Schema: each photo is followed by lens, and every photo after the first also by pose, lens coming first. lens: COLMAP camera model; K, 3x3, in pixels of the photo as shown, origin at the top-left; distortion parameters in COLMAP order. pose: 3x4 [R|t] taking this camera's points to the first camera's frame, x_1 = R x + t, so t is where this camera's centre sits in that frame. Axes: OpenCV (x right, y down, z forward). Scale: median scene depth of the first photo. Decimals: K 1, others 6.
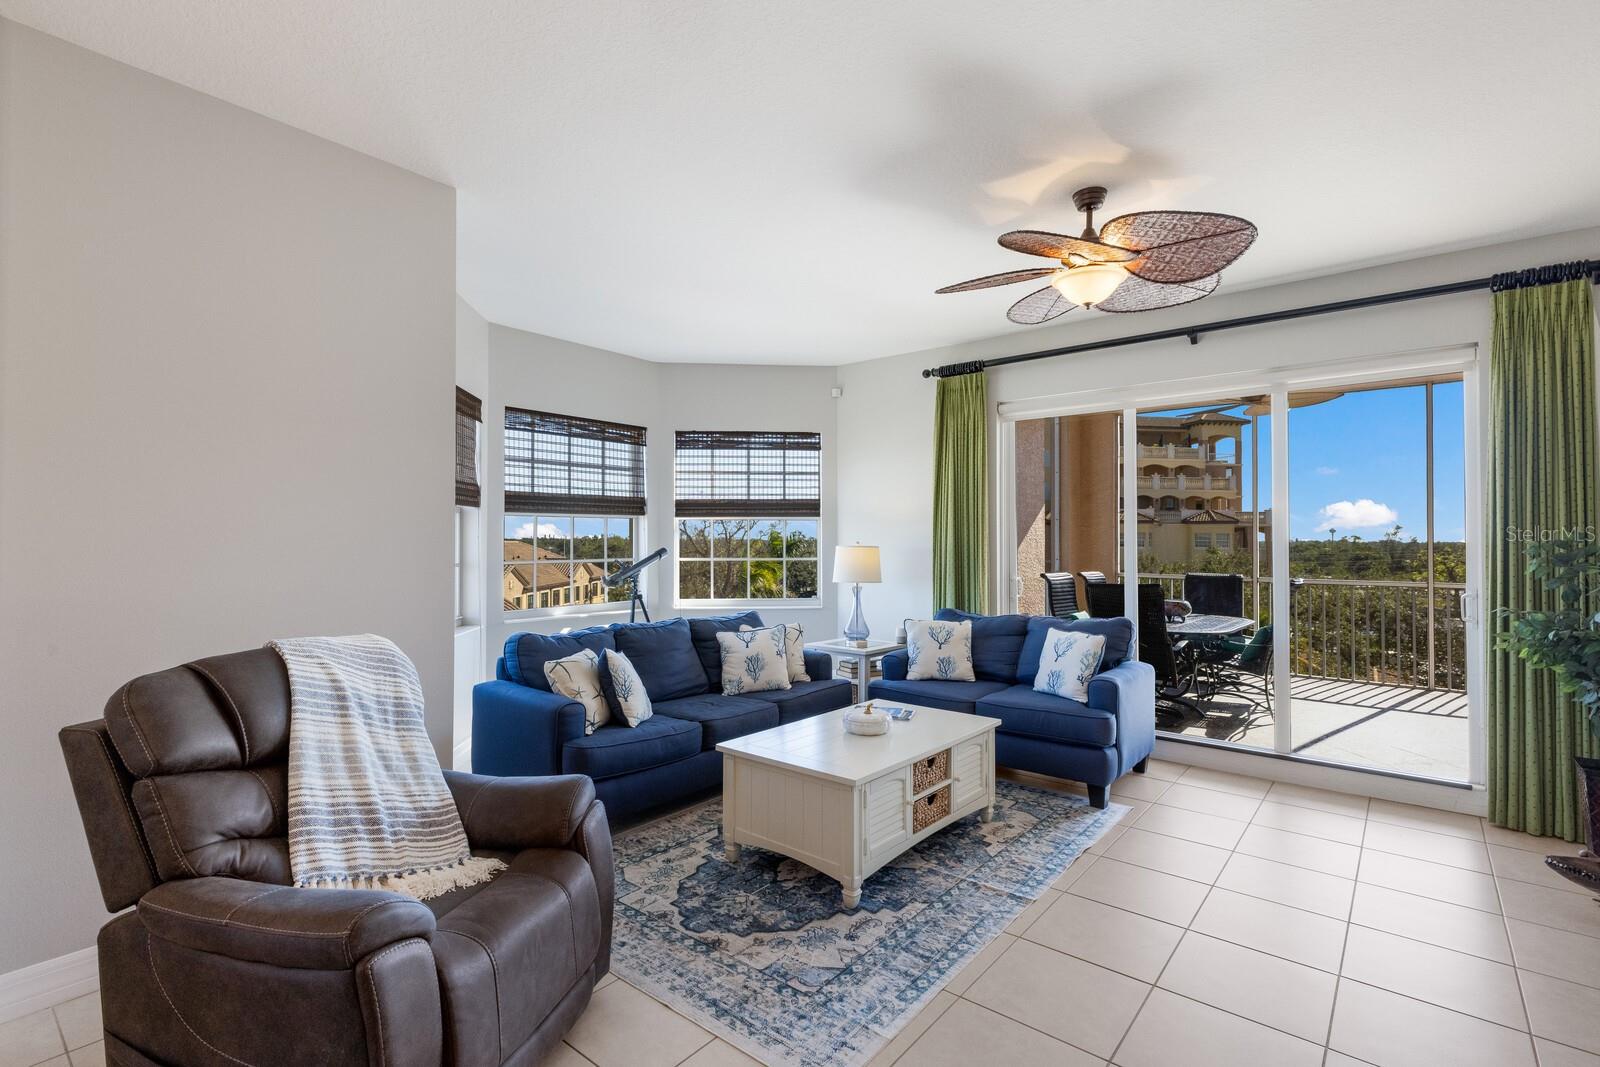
lens RADIAL K [[741.6, 0, 800.0], [0, 741.6, 533.5], [0, 0, 1]] dist [0.007605, 0.000350]
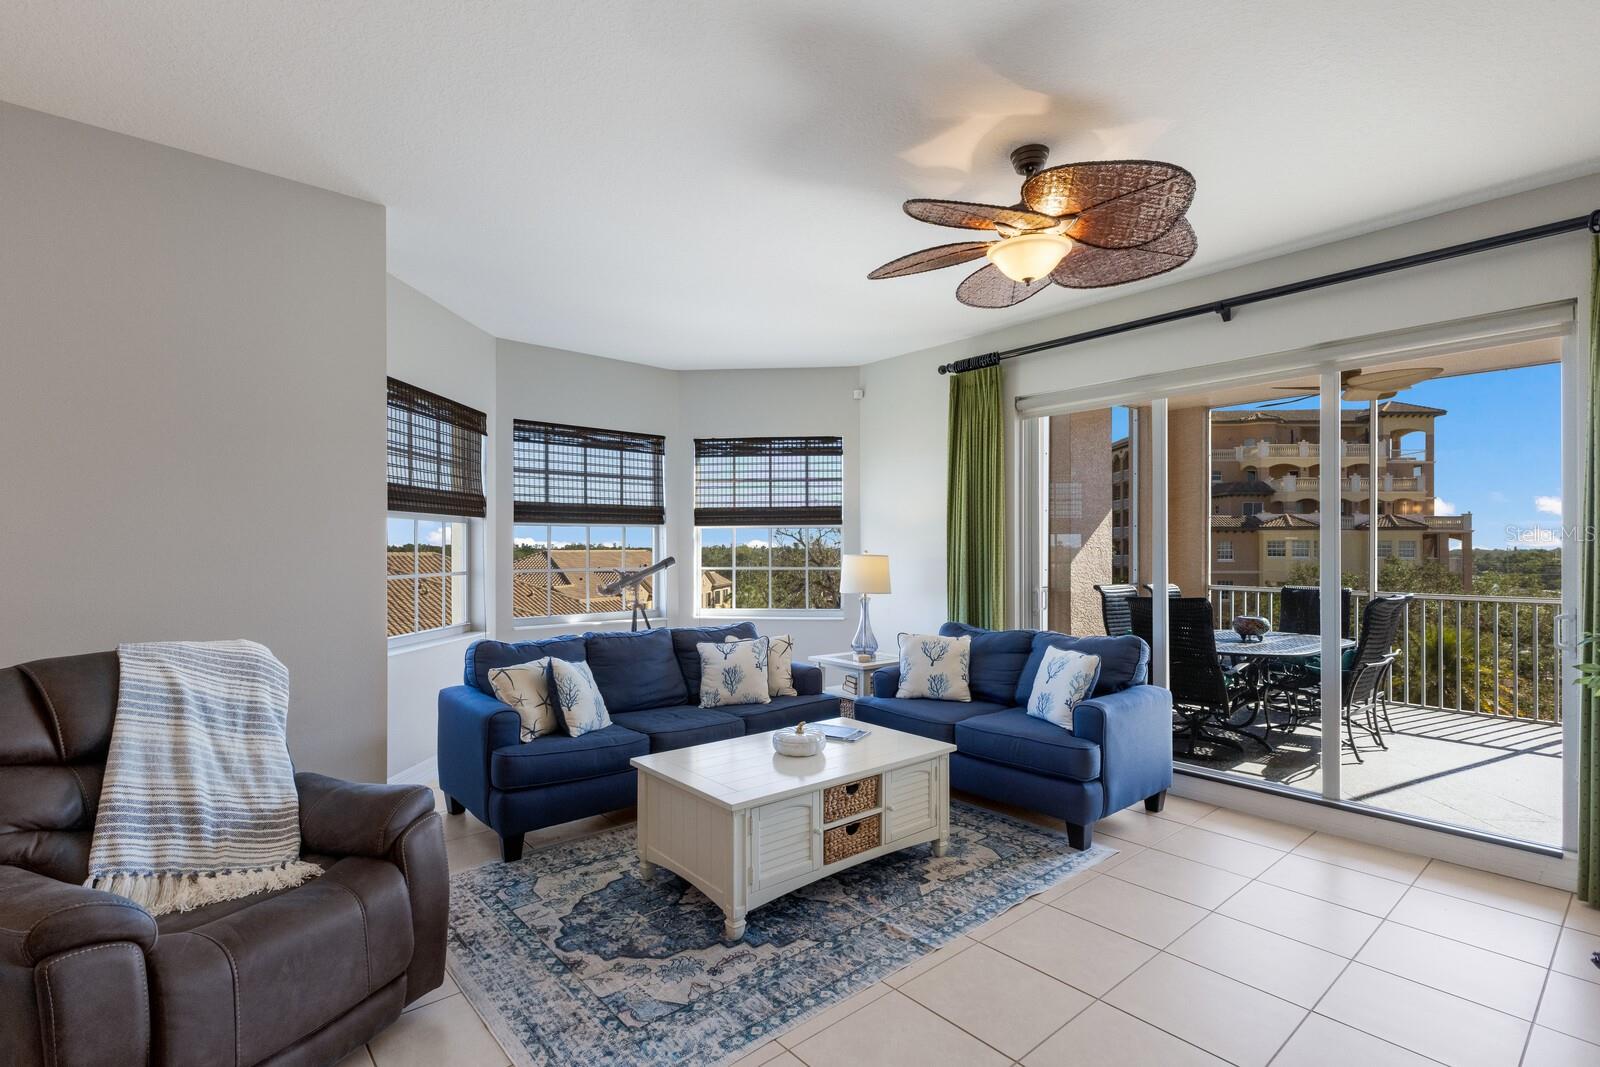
lens RADIAL K [[746.1, 0, 796.6], [0, 746.1, 552.7], [0, 0, 1]] dist [0.008429, -0.000869]
pose [[0.984901, -0.000388, -0.173118, 0.229176], [0.002747, 0.999907, 0.013390, 0.001253], [0.173096, -0.013664, 0.984810, 0.064728]]
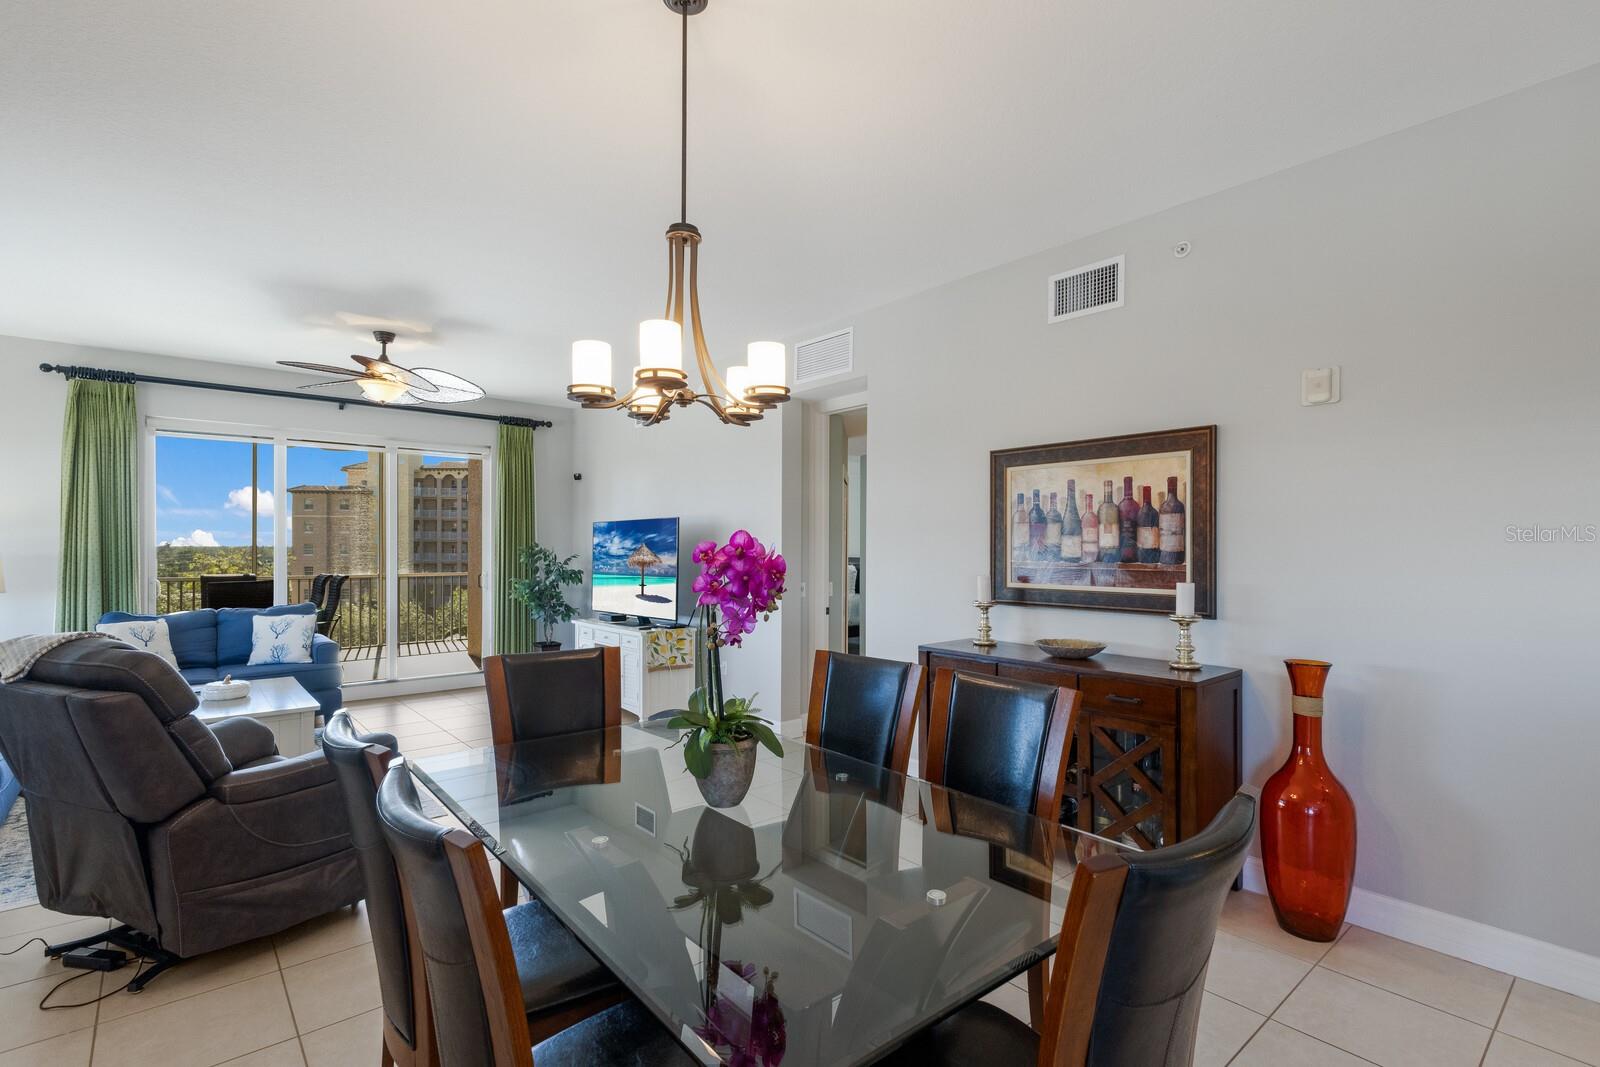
lens RADIAL K [[746.1, 0, 796.6], [0, 746.1, 552.7], [0, 0, 1]] dist [0.008429, -0.000869]
pose [[0.182640, -0.006567, 0.983158, -0.889867], [-0.013323, 0.999869, 0.009154, -0.004796], [-0.983090, -0.014770, 0.182529, -0.160770]]
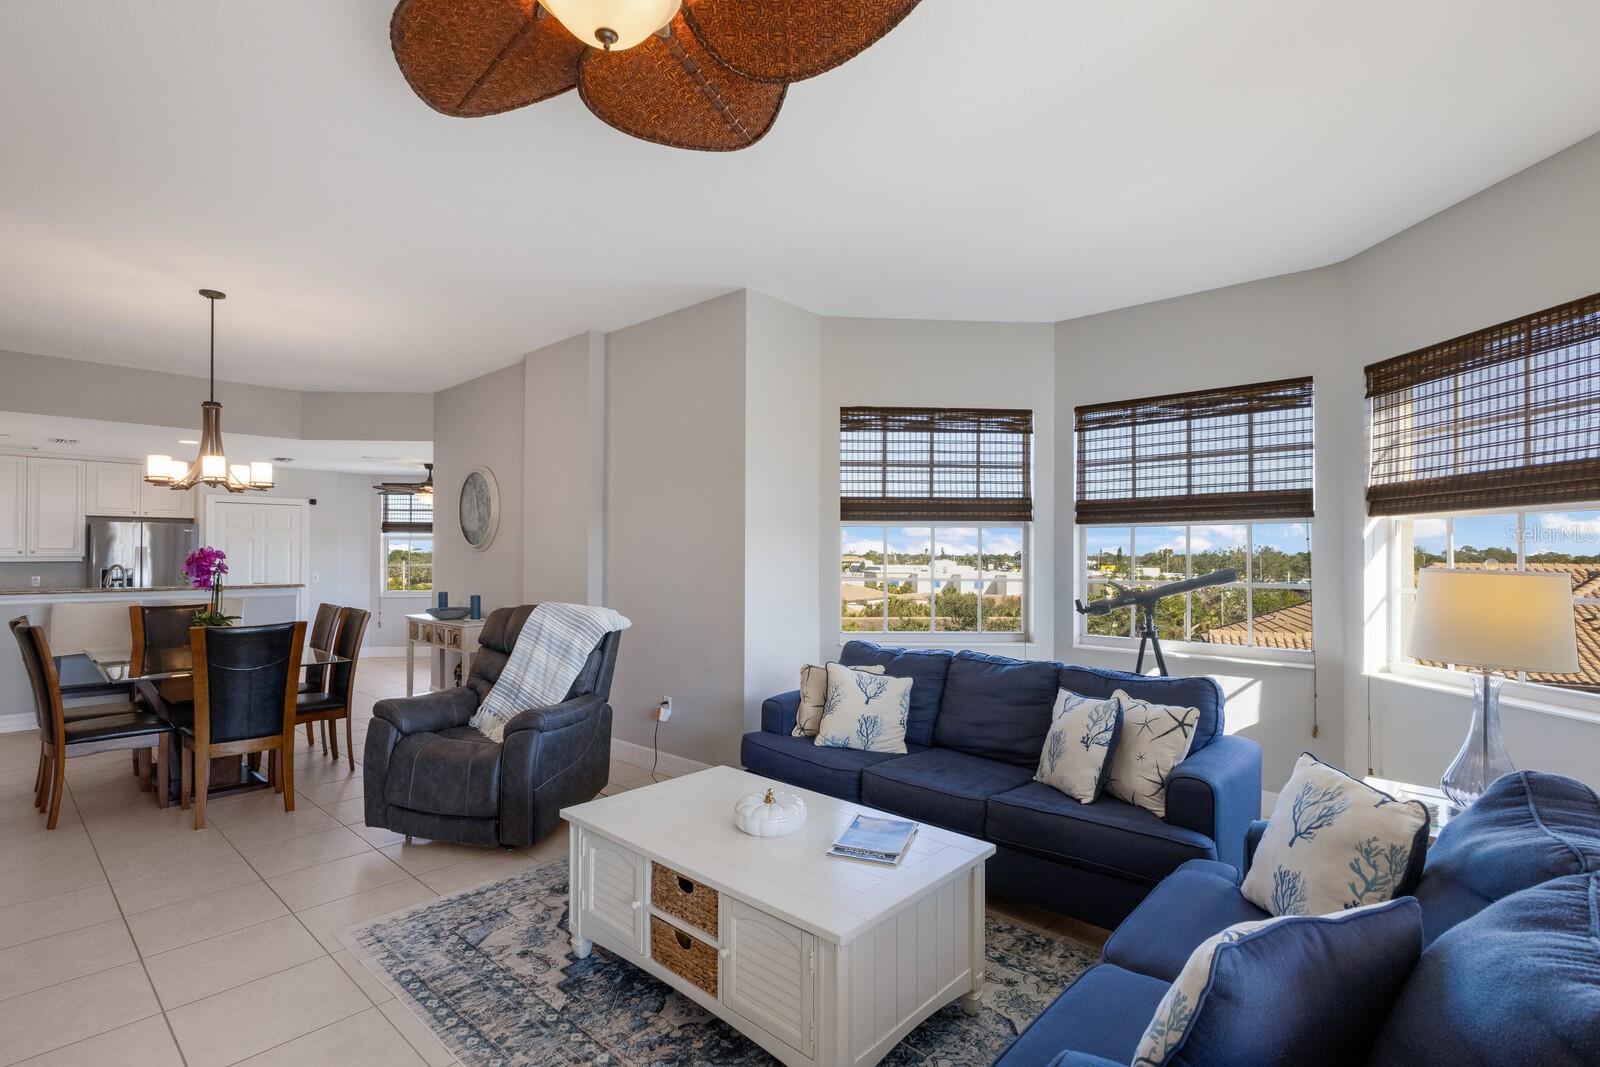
lens RADIAL K [[746.1, 0, 796.6], [0, 746.1, 552.7], [0, 0, 1]] dist [0.008429, -0.000869]
pose [[-0.044868, -0.003674, -0.998986, 0.717275], [0.004924, 0.999980, -0.003899, 0.011025], [0.998981, -0.005094, -0.044849, 0.963762]]
